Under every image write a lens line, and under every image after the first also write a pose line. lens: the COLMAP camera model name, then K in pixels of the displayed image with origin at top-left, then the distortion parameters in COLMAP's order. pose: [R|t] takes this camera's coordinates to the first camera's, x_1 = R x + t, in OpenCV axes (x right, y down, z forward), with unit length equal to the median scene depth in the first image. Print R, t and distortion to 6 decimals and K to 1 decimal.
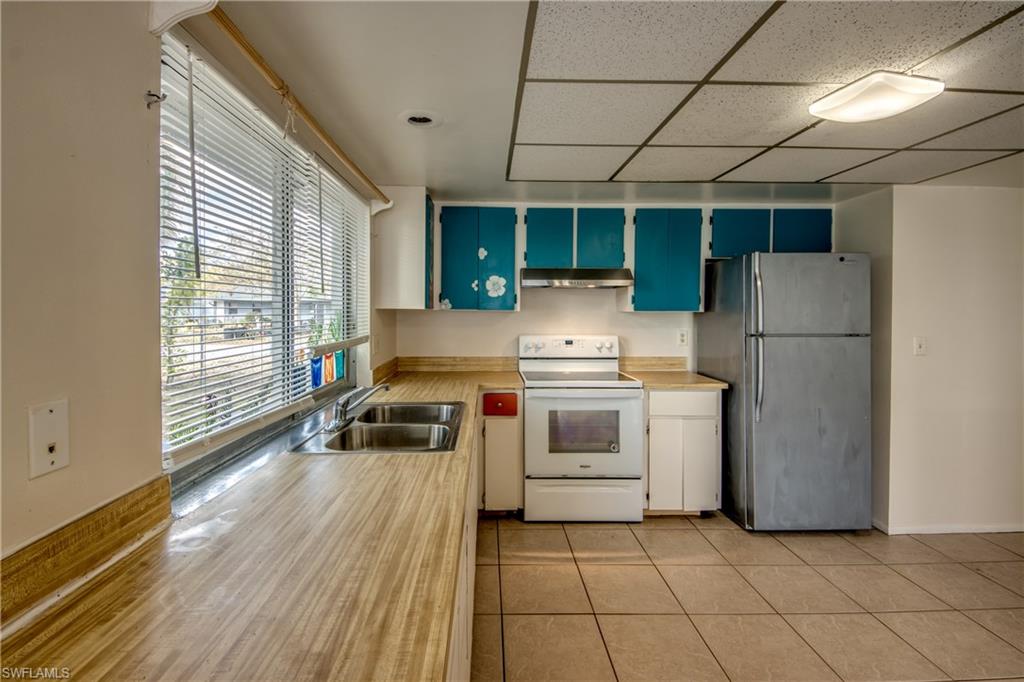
lens RADIAL K [[474.0, 0, 491.3], [0, 474.0, 313.9], [0, 0, 1]] dist [0.004345, -0.005771]
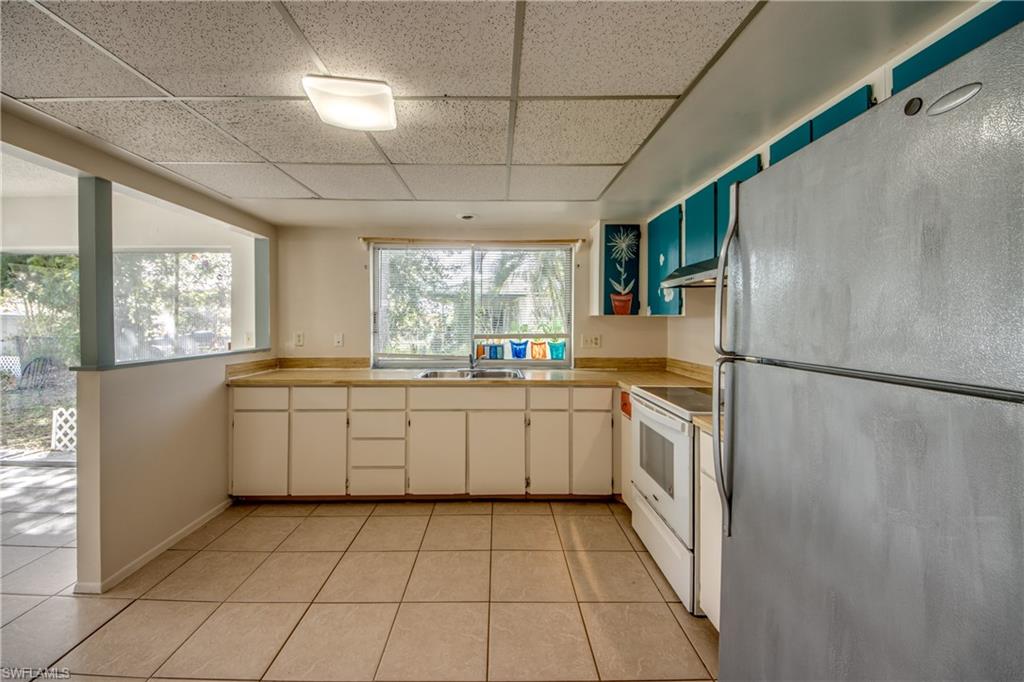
lens RADIAL K [[395.9, 0, 503.8], [0, 395.9, 322.7], [0, 0, 1]] dist [0.012432, -0.003301]
pose [[-0.002142, 0.000062, -0.999998, 0.837713], [-0.006597, 0.999978, 0.000076, 0.009718], [0.999976, 0.006597, -0.002141, 0.668866]]
